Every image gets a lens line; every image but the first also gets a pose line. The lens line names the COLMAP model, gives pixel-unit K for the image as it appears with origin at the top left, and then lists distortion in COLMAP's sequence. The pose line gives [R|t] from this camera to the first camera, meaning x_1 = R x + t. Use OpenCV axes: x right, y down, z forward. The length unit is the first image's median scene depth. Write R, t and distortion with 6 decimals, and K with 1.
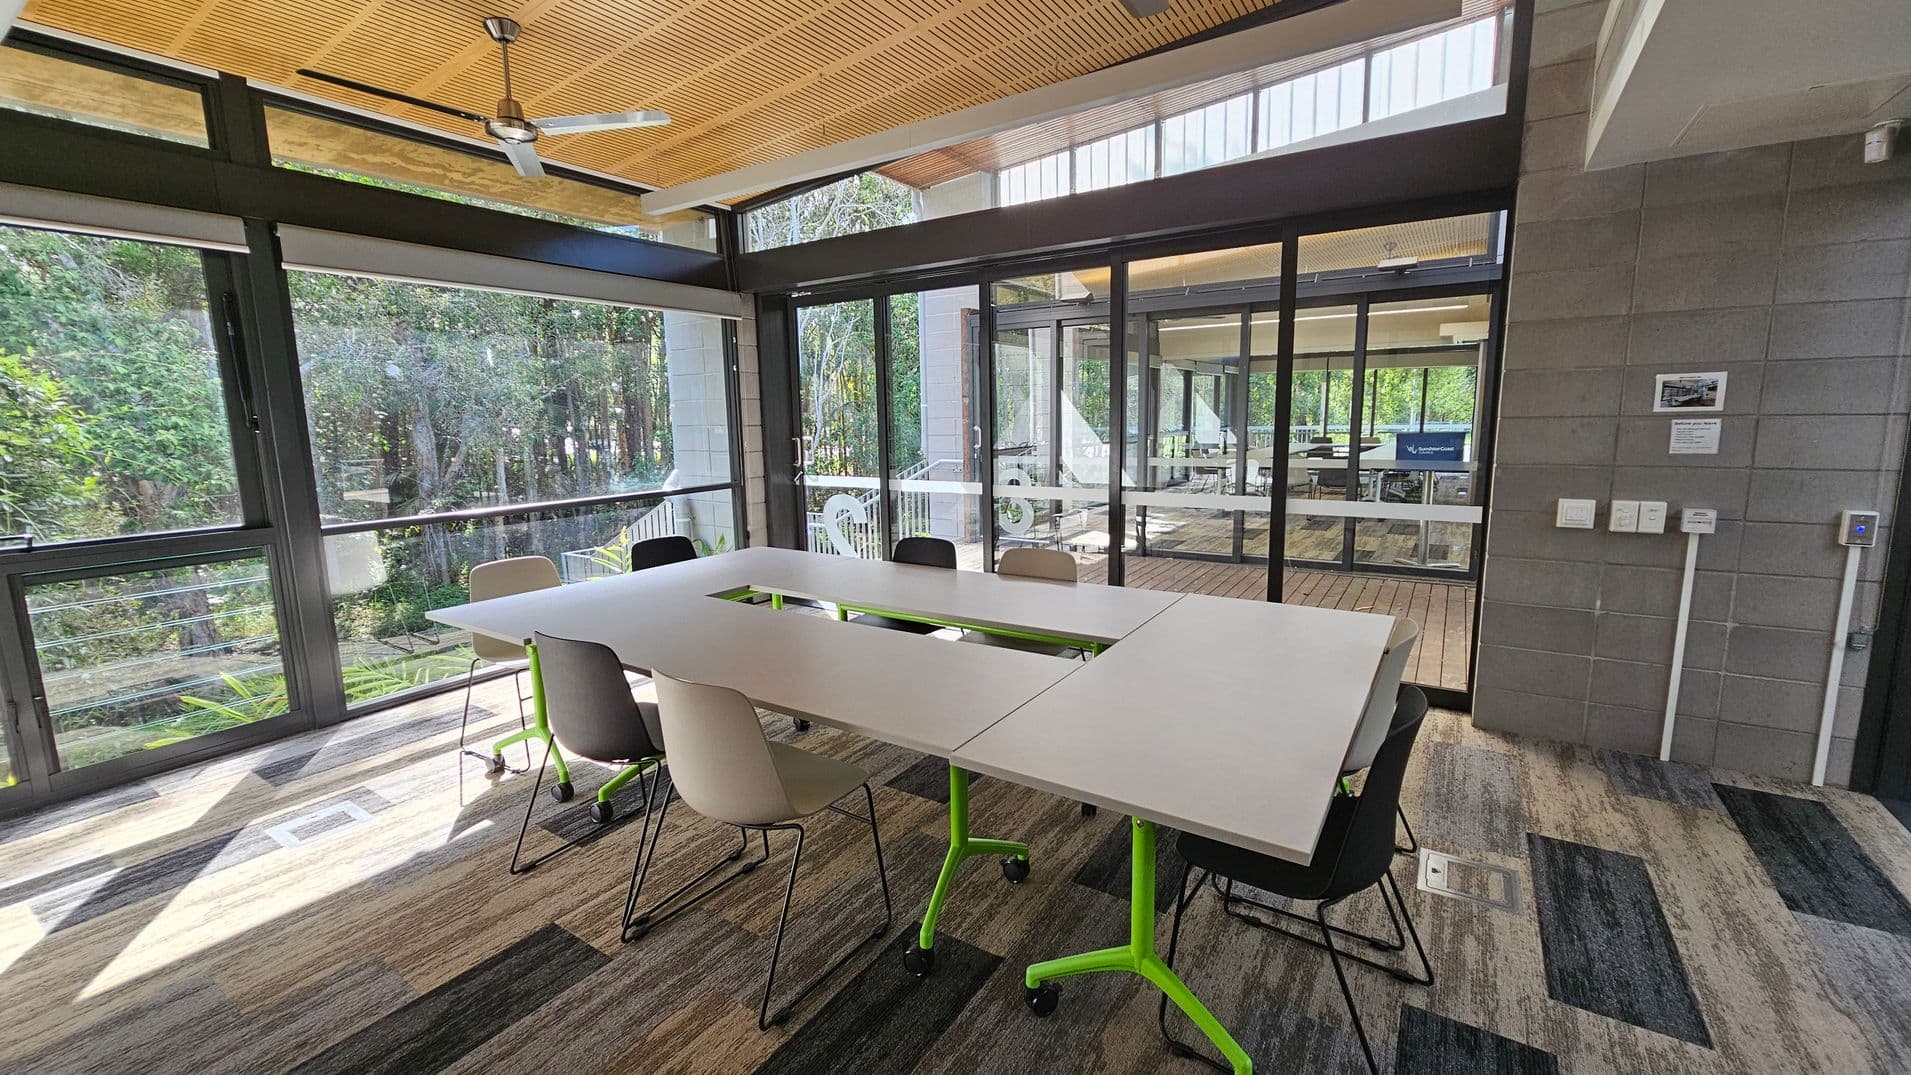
lens RADIAL K [[782.7, 0, 946.2], [0, 782.7, 529.7], [0, 0, 1]] dist [-0.000417, 0.000450]
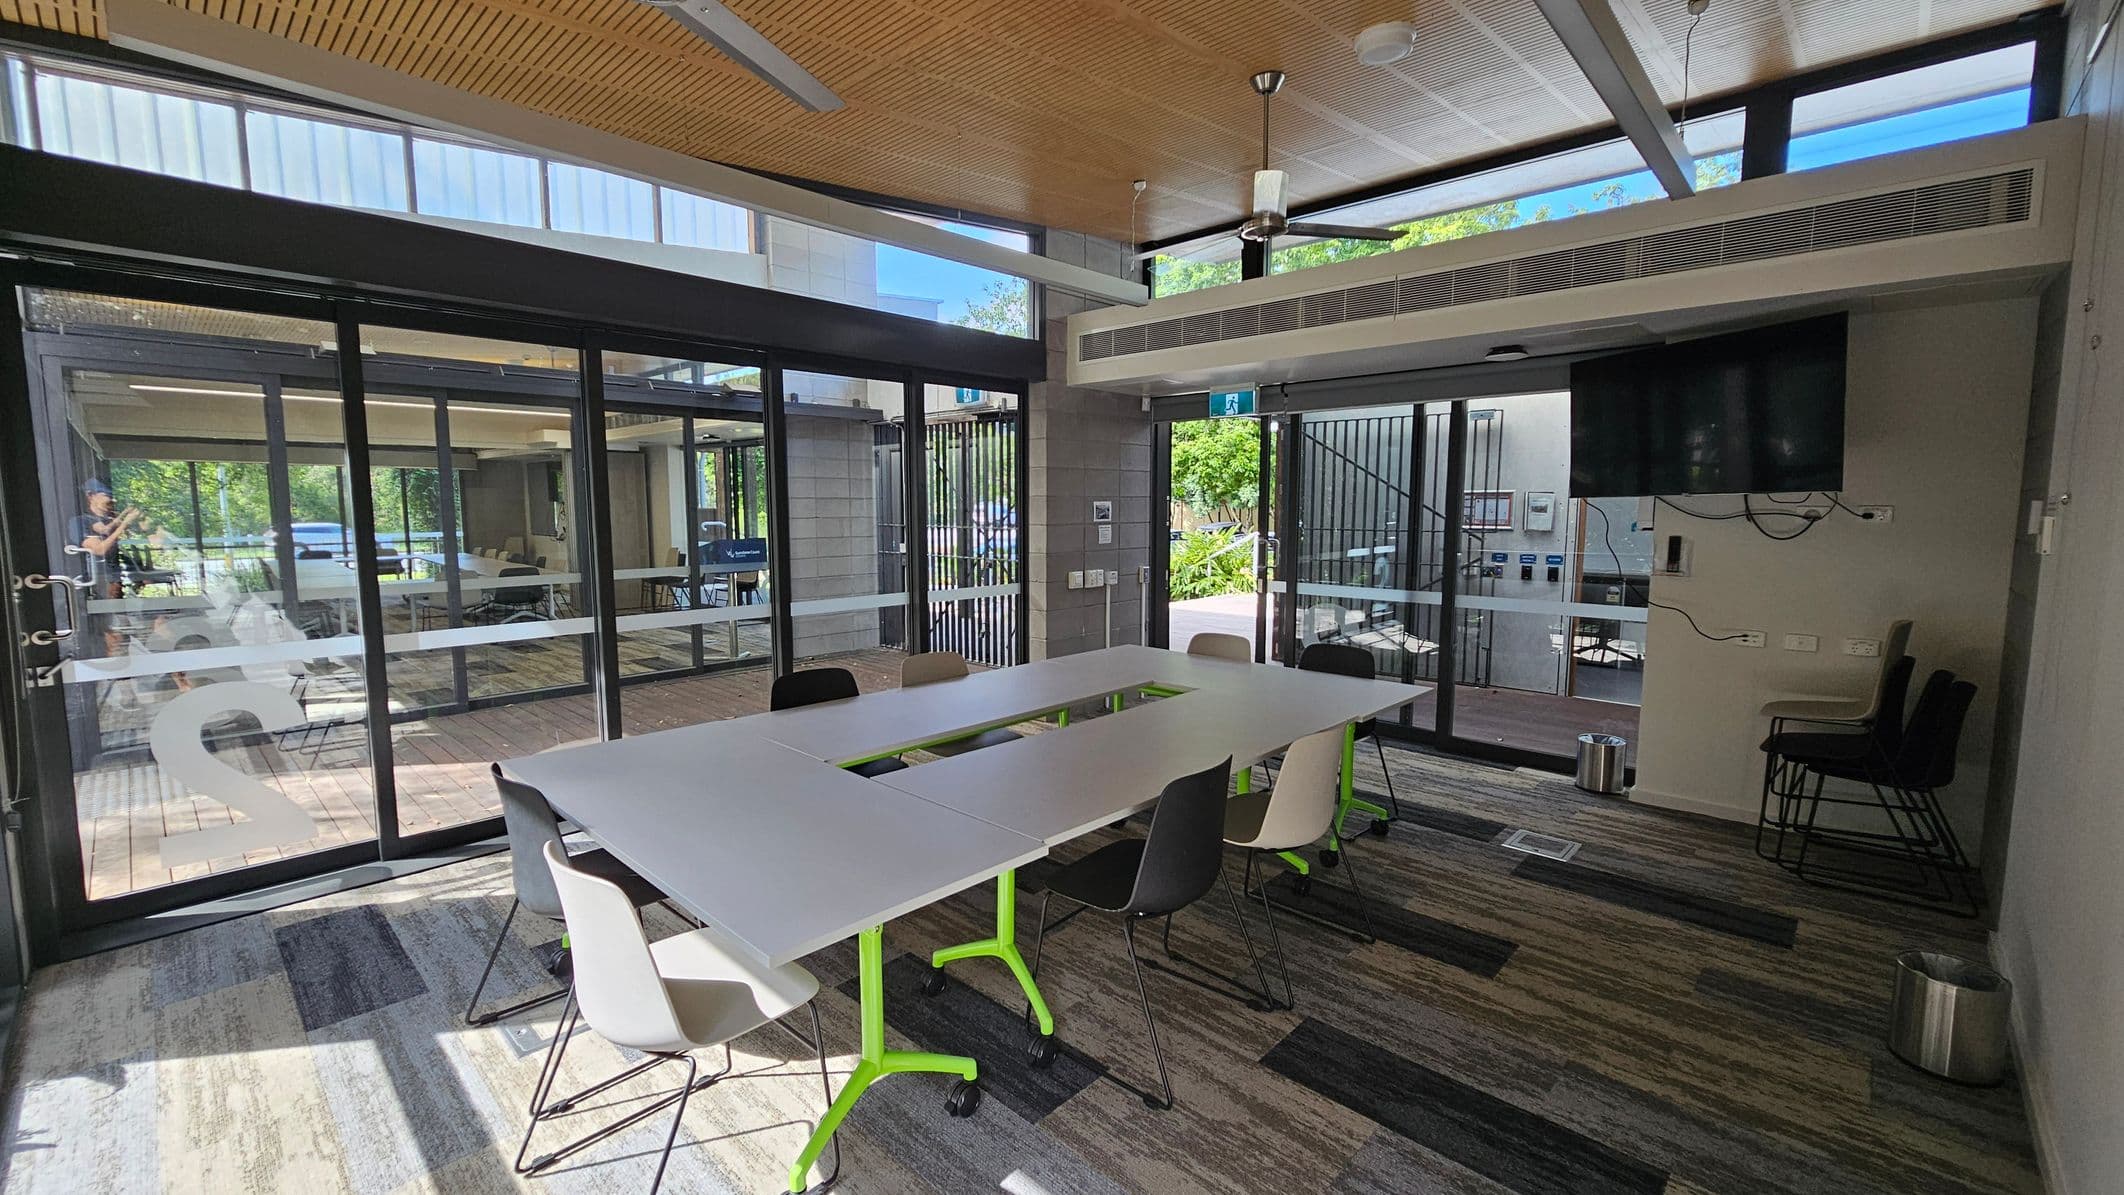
lens RADIAL K [[869.1, 0, 1051.3], [0, 869.1, 601.3], [0, 0, 1]] dist [-0.040060, 0.000281]
pose [[0.168538, -0.081605, 0.982311, -1.037797], [0.148814, 0.987251, 0.056483, -0.085886], [-0.974397, 0.136662, 0.178534, 0.688020]]
